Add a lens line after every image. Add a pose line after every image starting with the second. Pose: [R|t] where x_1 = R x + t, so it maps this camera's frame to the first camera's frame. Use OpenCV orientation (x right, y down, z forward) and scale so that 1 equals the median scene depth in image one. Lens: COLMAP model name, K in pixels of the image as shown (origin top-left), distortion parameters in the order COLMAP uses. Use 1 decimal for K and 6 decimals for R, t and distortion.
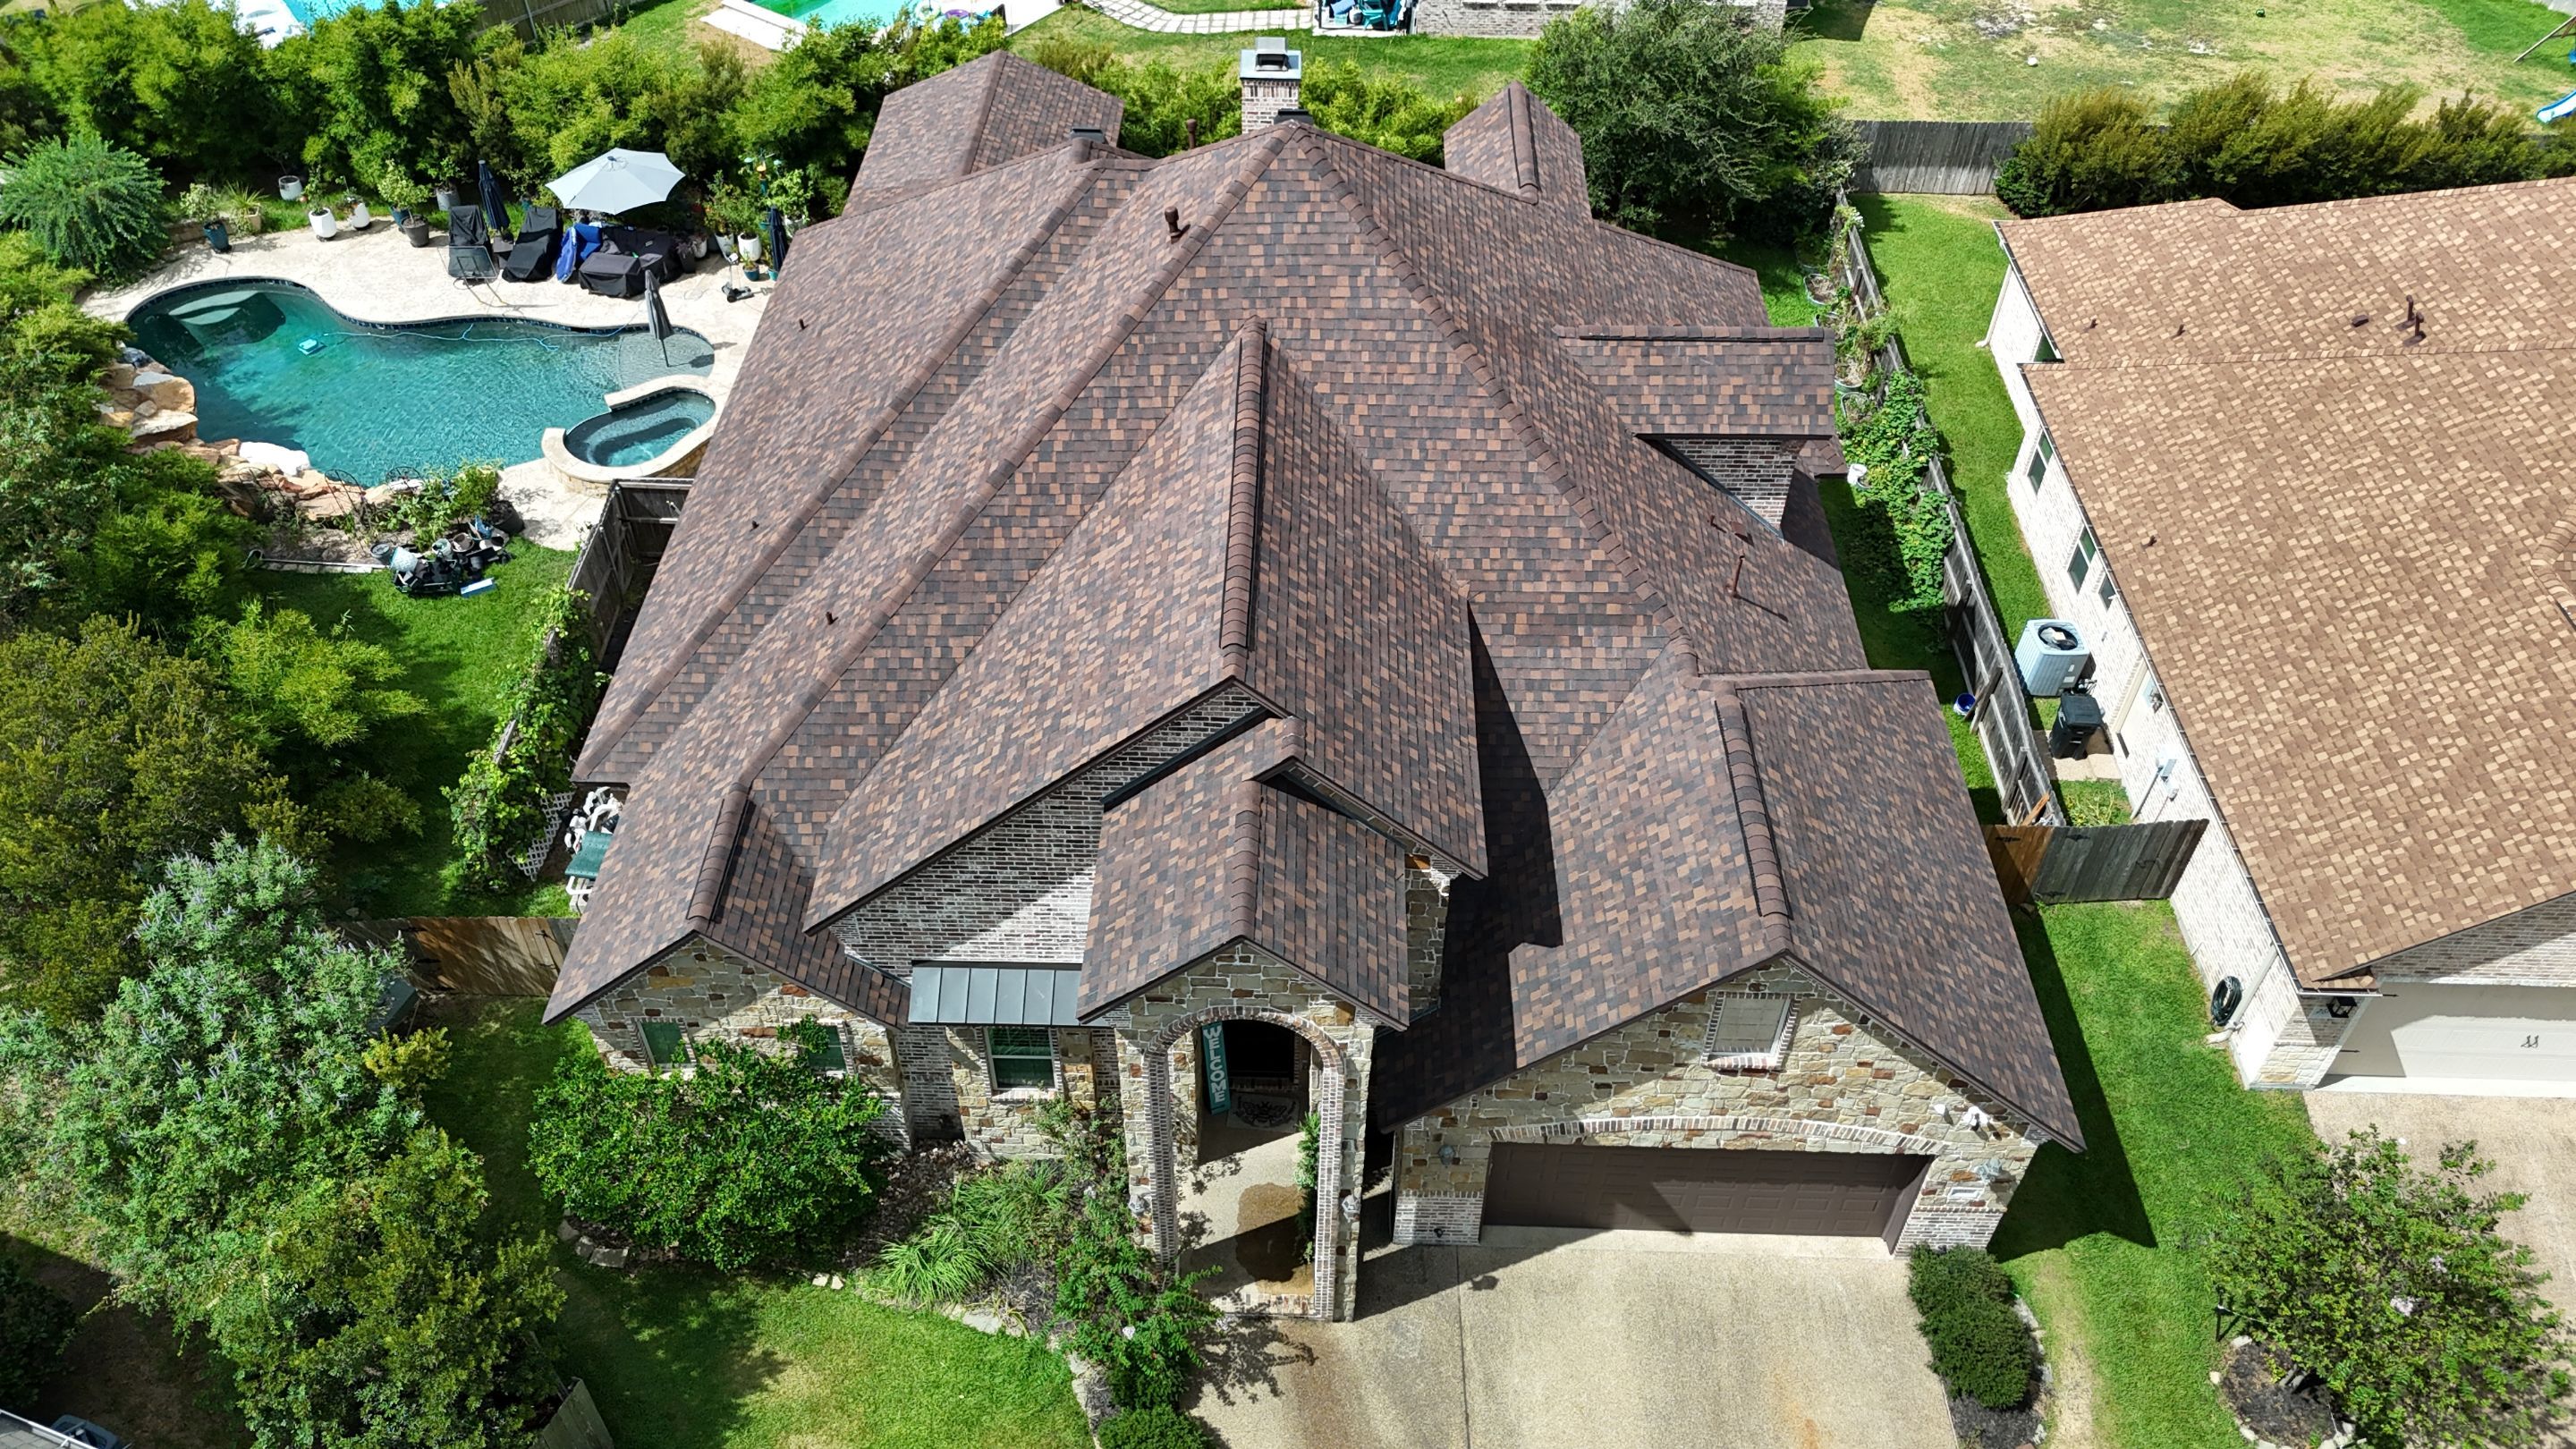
lens RADIAL K [[1893.6, 0, 1295.5], [0, 1893.6, 736.7], [0, 0, 1]] dist [0.076597, -0.077755]
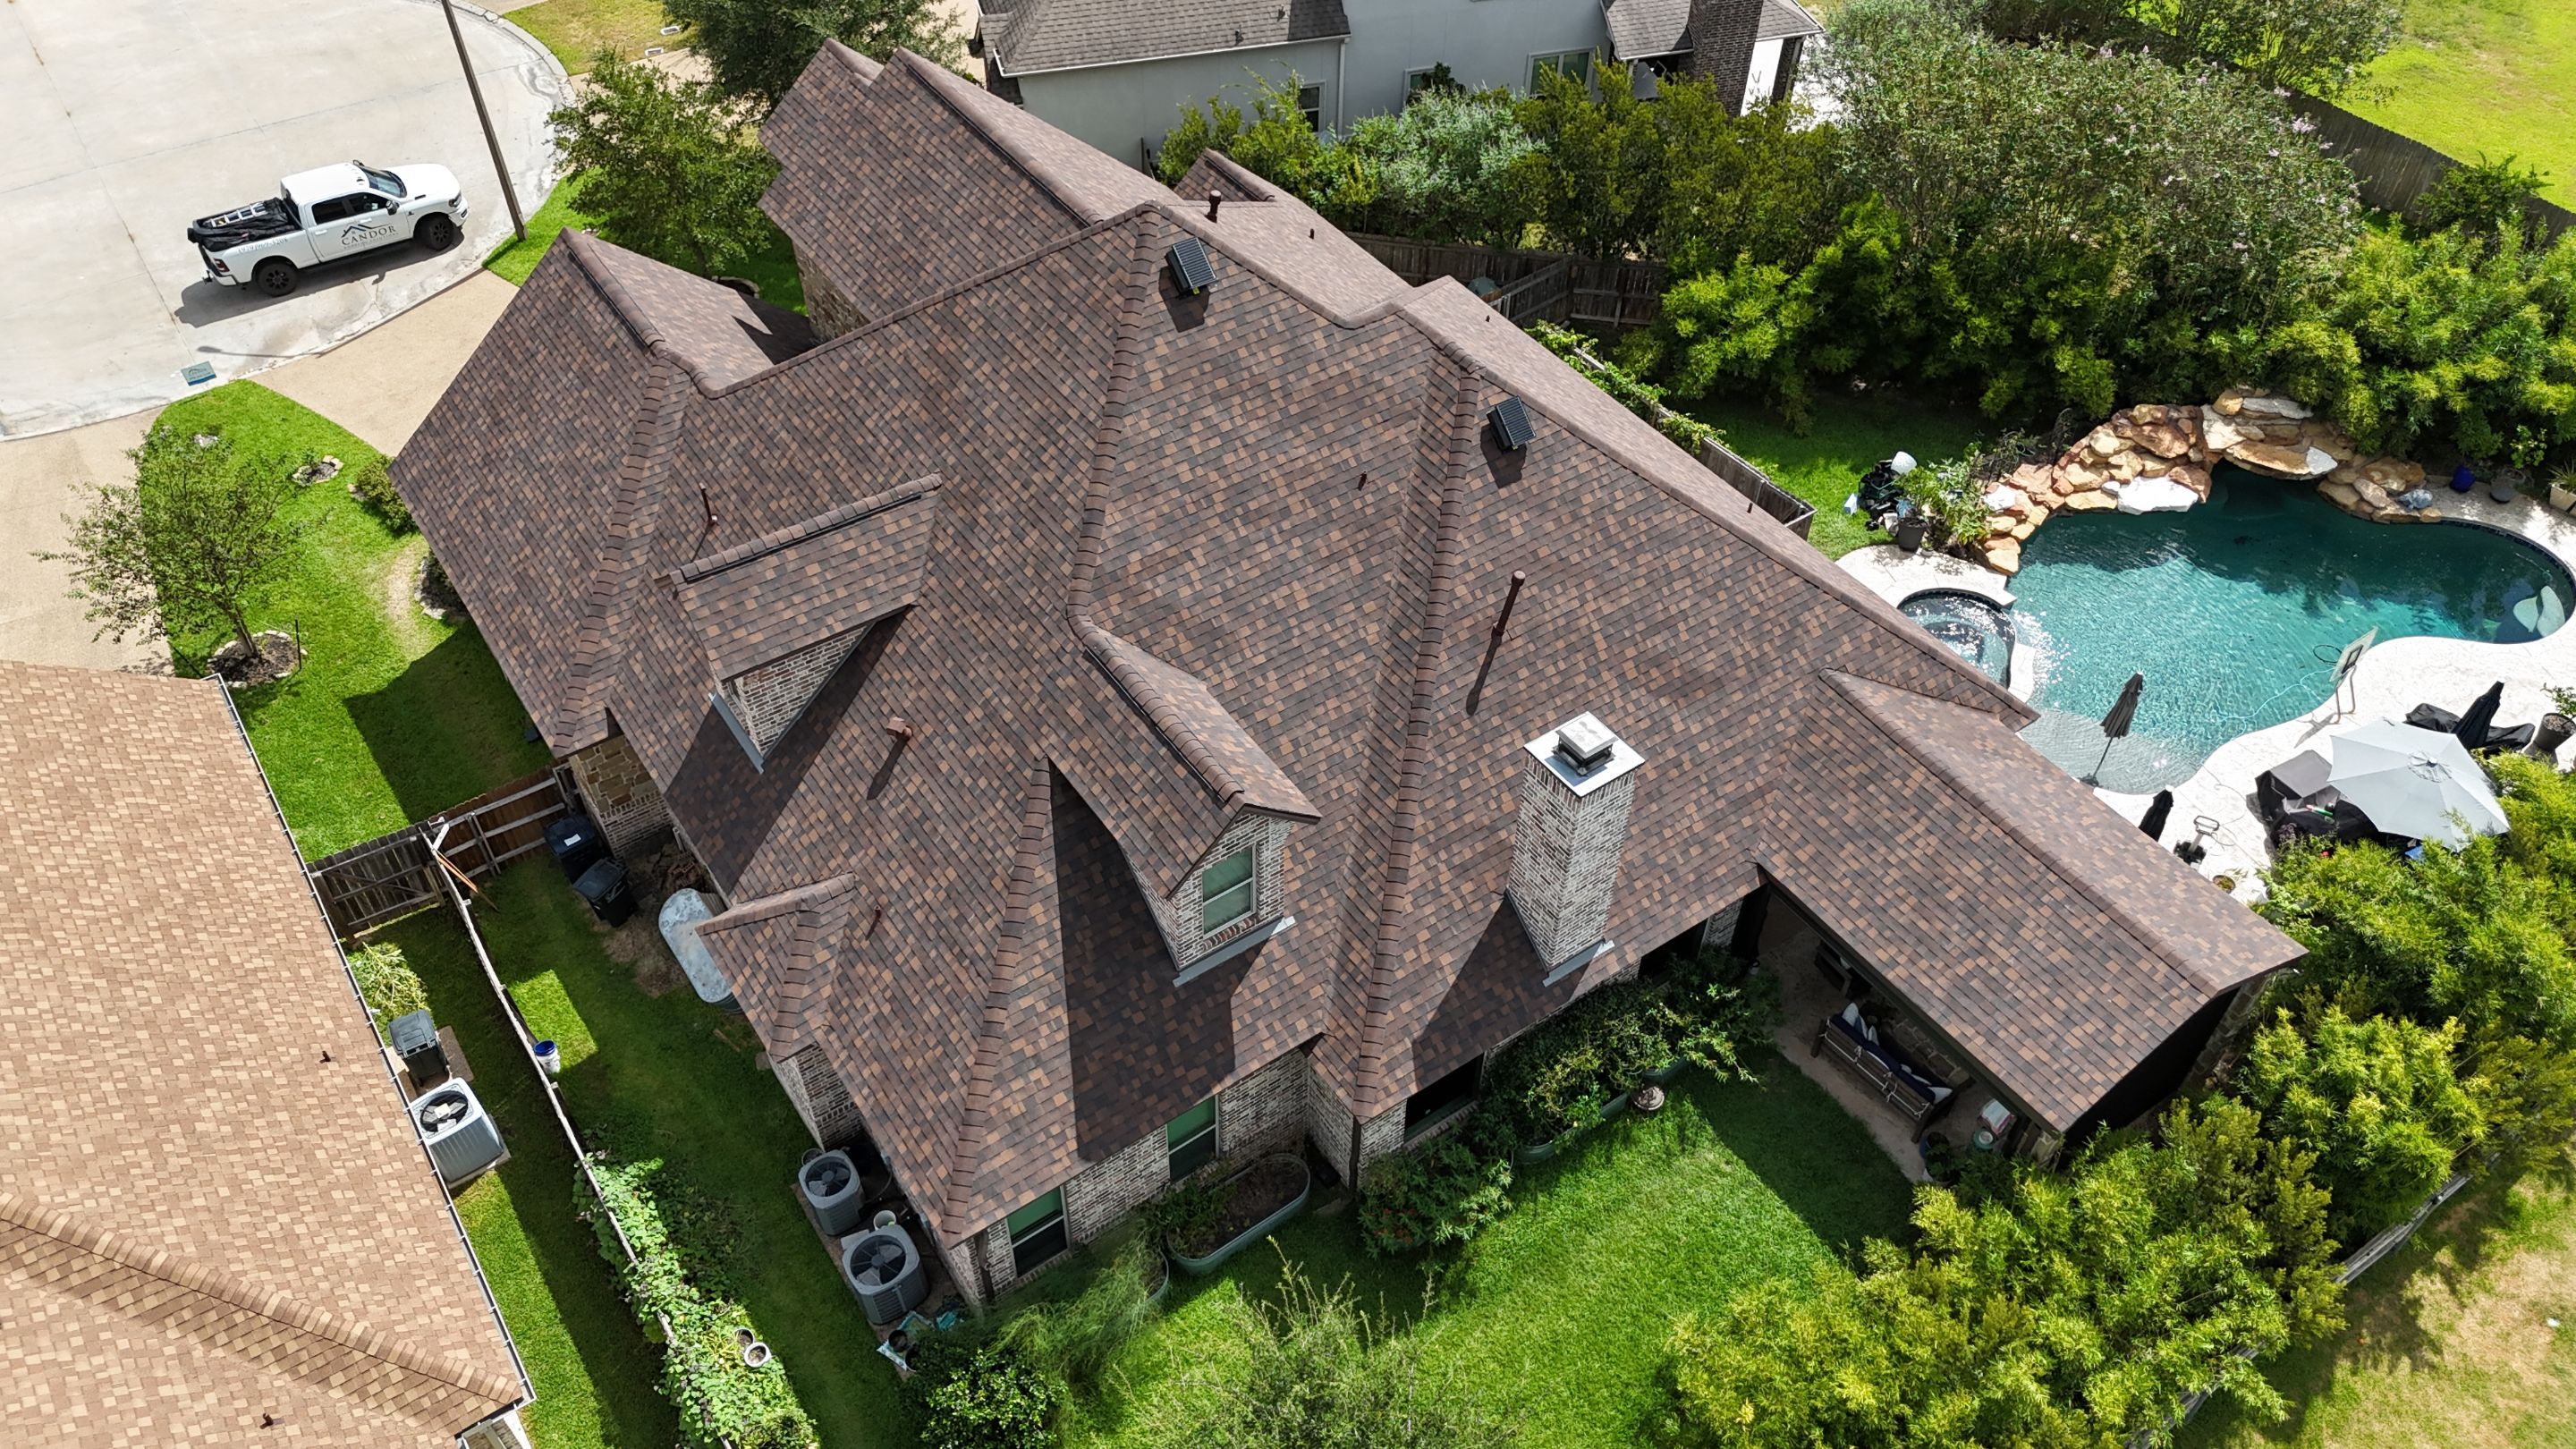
lens RADIAL K [[1893.6, 0, 1292.9], [0, 1893.6, 728.3], [0, 0, 1]] dist [0.076597, -0.077755]
pose [[-0.809023, 0.408900, -0.422236, 0.464904], [-0.423341, 0.092983, 0.901186, -1.191576], [0.407756, 0.907830, 0.097878, 1.111372]]
